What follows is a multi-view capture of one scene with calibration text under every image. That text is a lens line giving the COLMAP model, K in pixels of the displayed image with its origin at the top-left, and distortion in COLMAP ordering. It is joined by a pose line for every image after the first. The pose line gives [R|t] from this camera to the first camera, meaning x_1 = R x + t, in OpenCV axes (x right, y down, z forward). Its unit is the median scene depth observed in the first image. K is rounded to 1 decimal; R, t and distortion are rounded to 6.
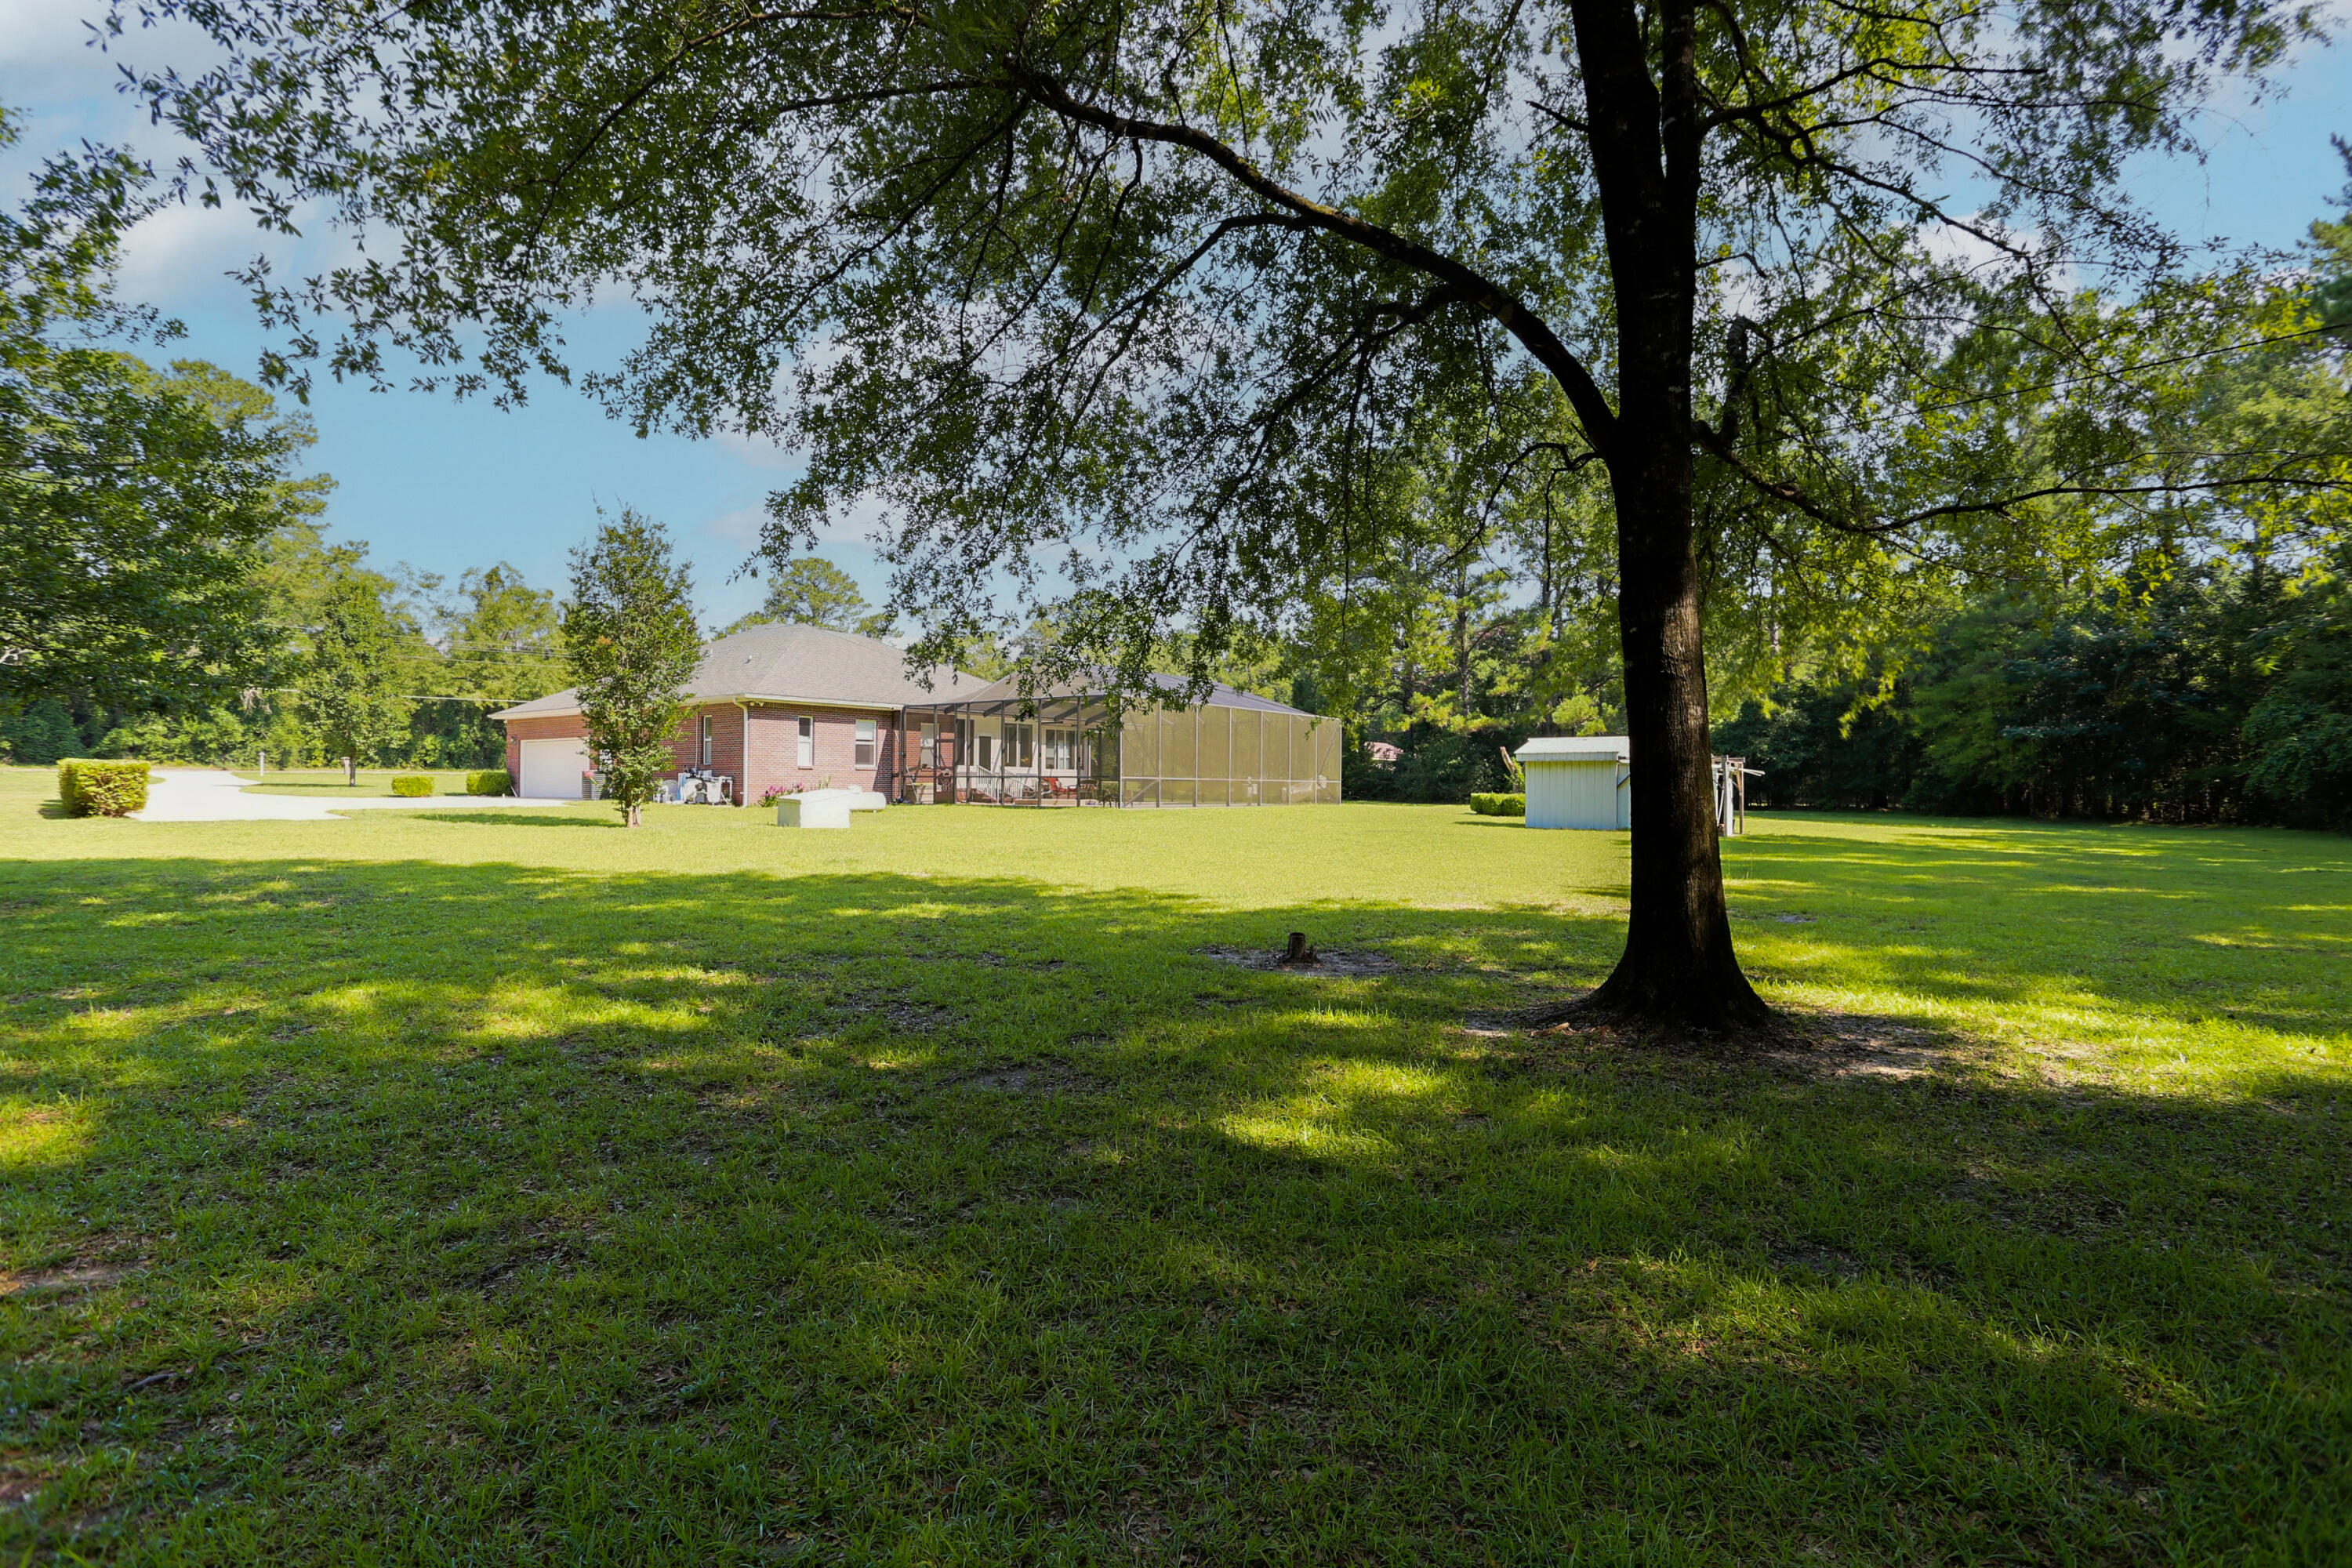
lens RADIAL K [[1147.9, 0, 1174.2], [0, 1147.9, 766.9], [0, 0, 1]] dist [-0.063821, 0.027995]
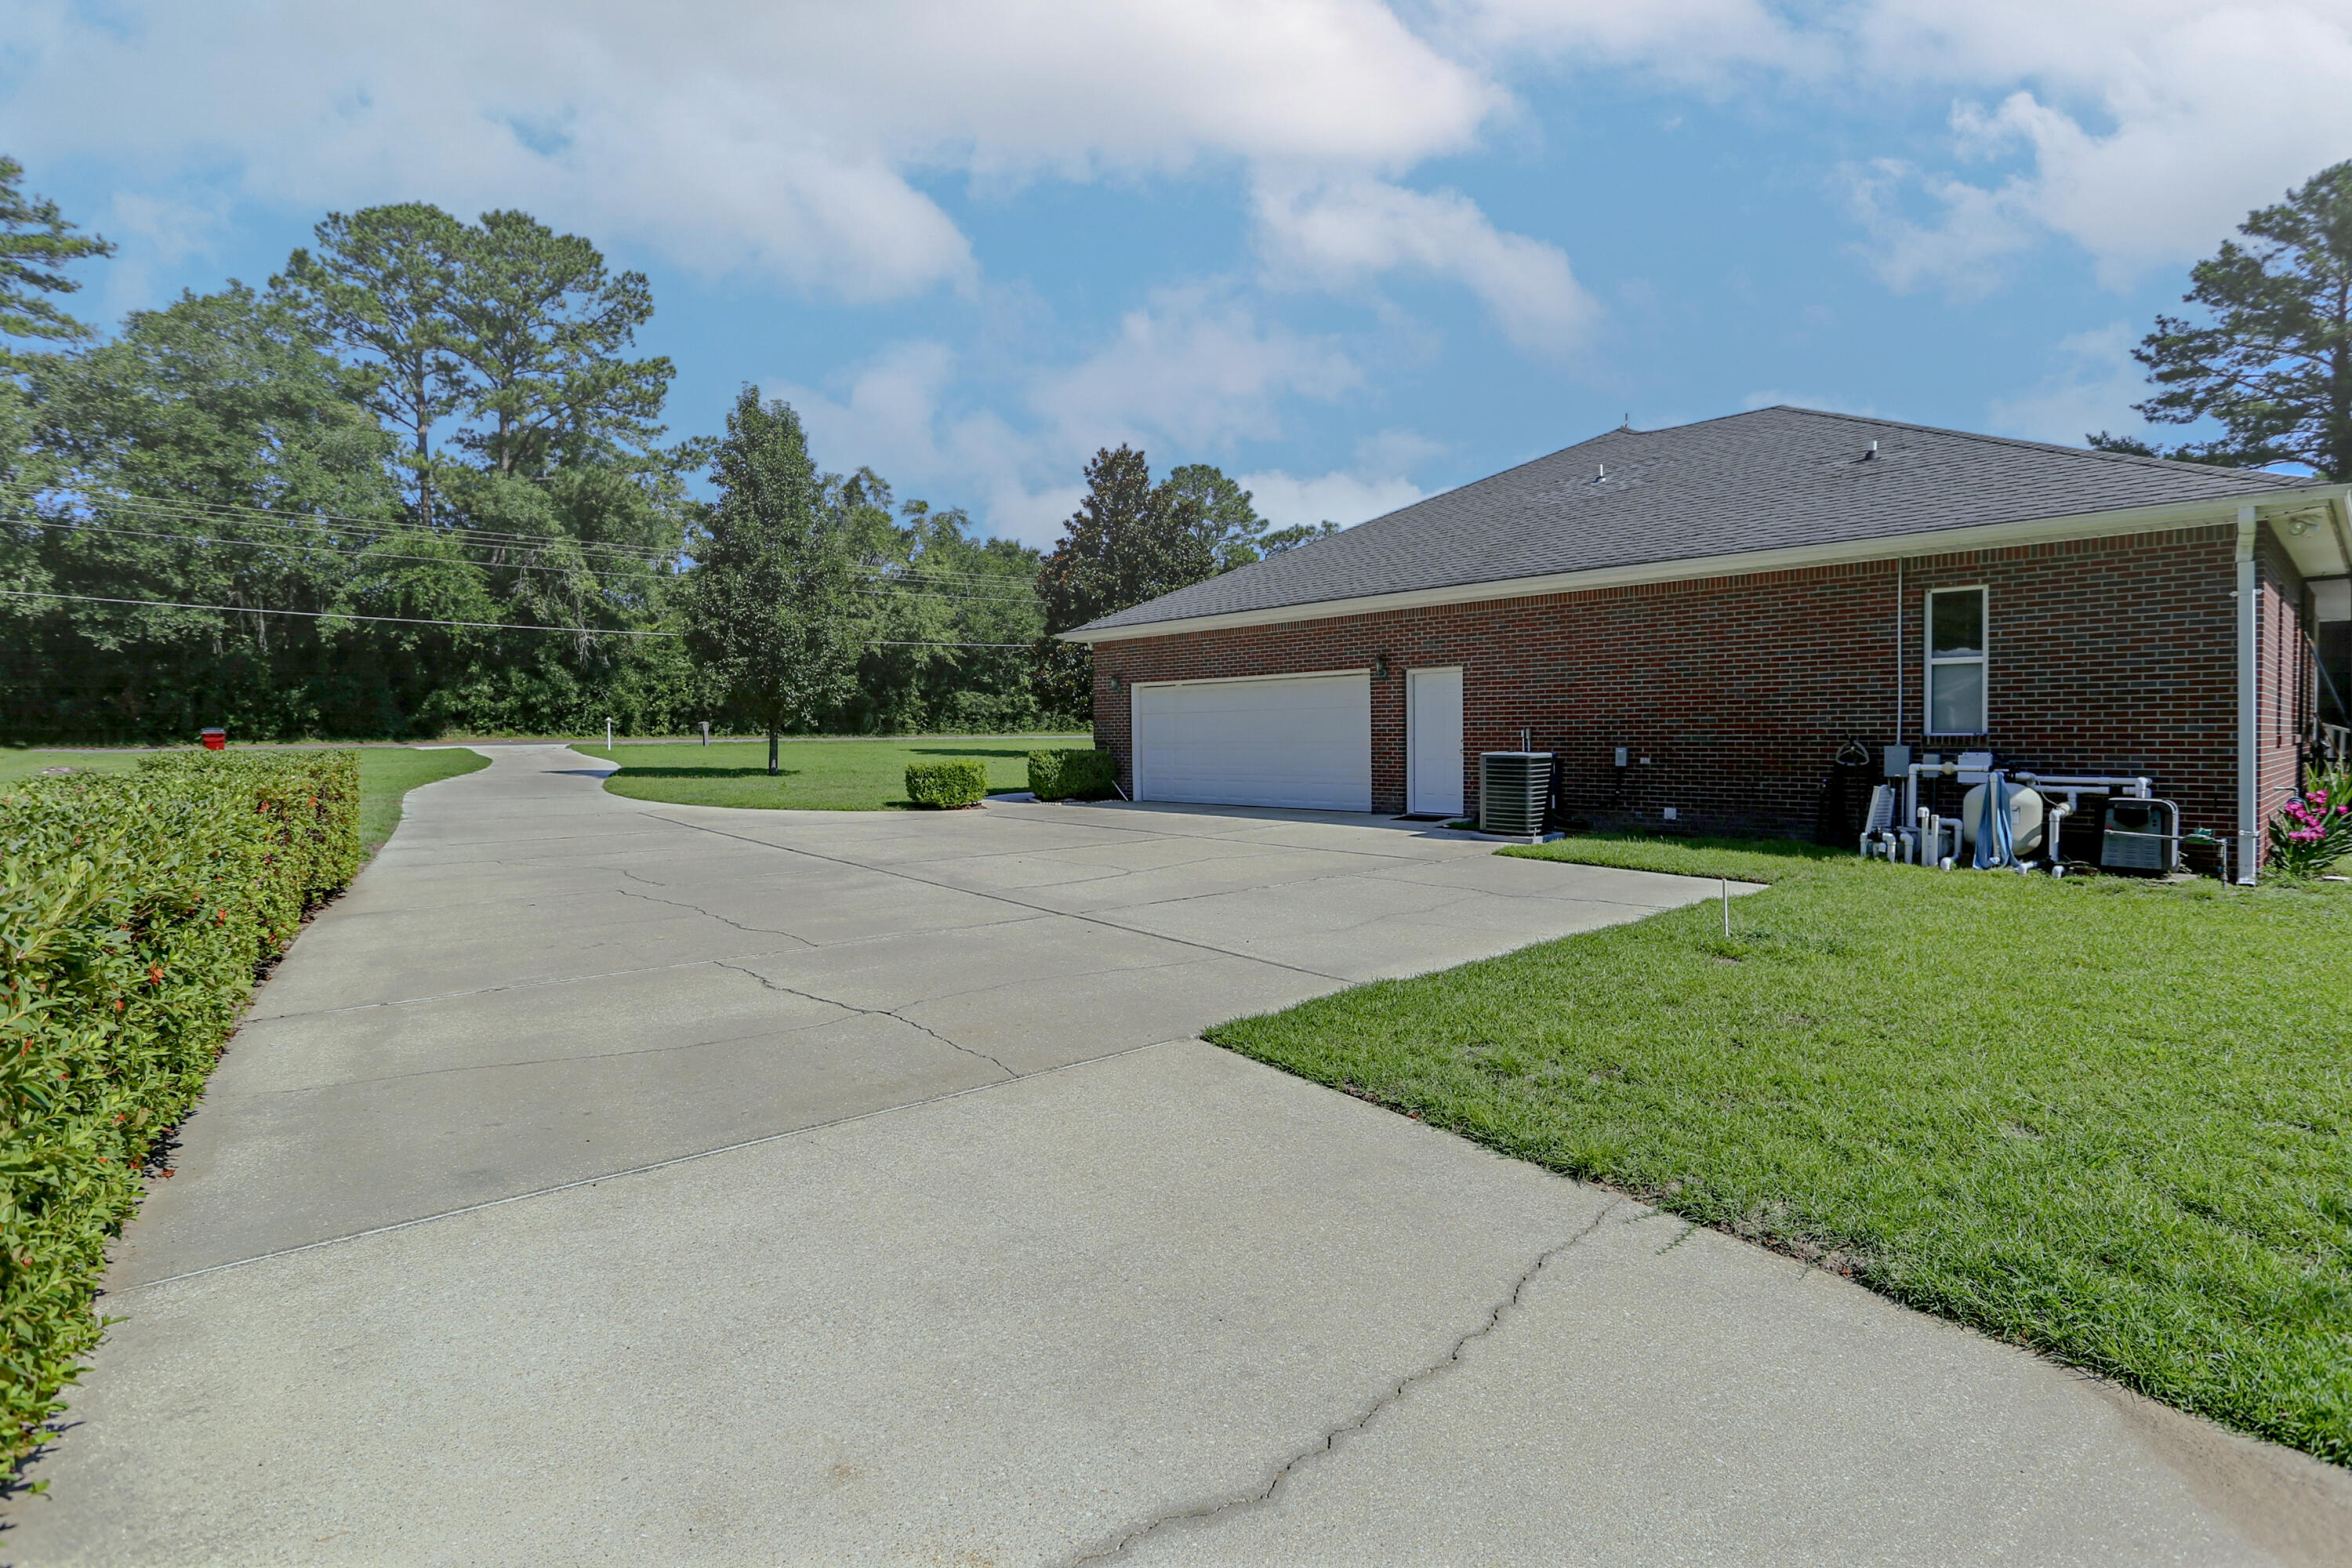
lens RADIAL K [[1147.9, 0, 1174.2], [0, 1147.9, 766.9], [0, 0, 1]] dist [-0.063821, 0.027995]
pose [[0.980502, -0.004928, -0.196447, -0.283901], [0.012838, 0.999156, 0.039016, -0.004386], [0.196088, -0.040777, 0.979738, 0.317036]]
